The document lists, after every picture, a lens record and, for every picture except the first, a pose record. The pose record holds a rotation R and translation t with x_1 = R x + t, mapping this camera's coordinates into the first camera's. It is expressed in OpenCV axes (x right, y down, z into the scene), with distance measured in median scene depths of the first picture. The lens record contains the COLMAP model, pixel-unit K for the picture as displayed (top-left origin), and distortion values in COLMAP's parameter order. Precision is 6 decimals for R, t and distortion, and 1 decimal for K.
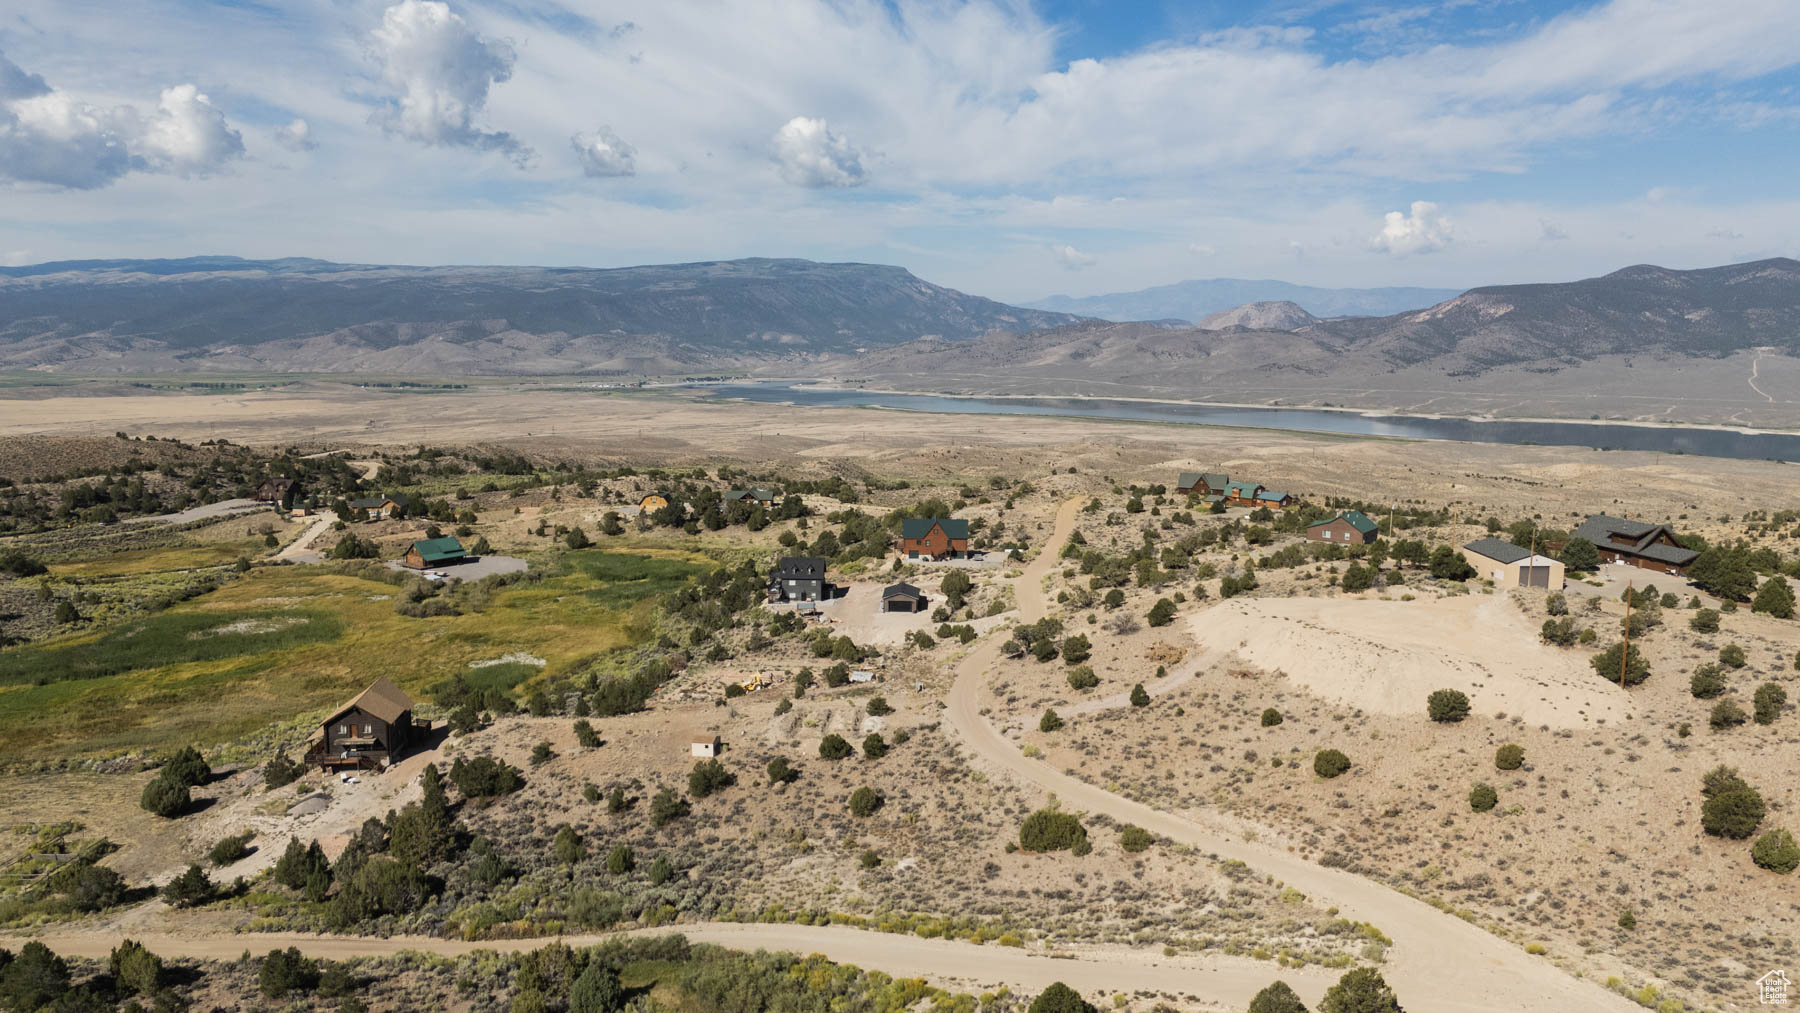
lens RADIAL K [[1335.4, 0, 890.6], [0, 1335.4, 492.9], [0, 0, 1]] dist [0.083638, -0.087386]
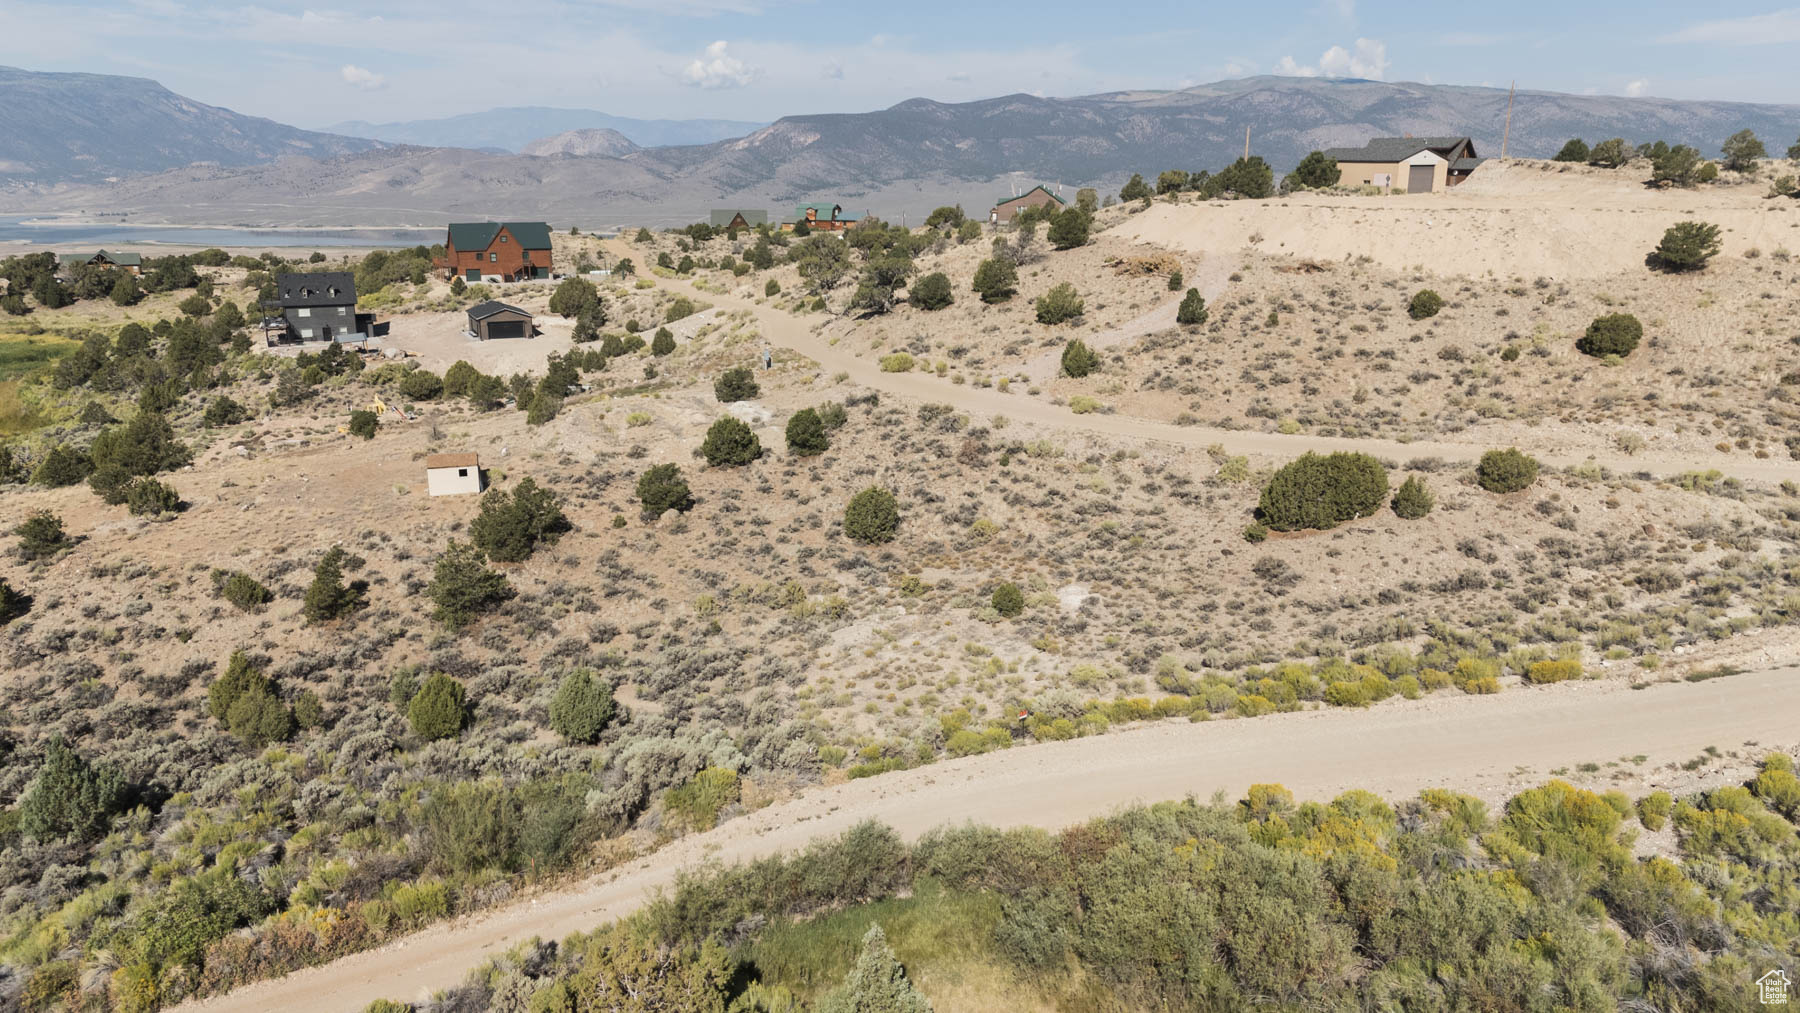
lens RADIAL K [[1334.8, 0, 906.6], [0, 1334.8, 507.5], [0, 0, 1]] dist [0.066572, -0.052657]
pose [[0.878373, -0.123299, 0.461799, -0.231525], [0.062311, 0.987449, 0.145125, 0.149308], [-0.473897, -0.098699, 0.875032, 0.534240]]
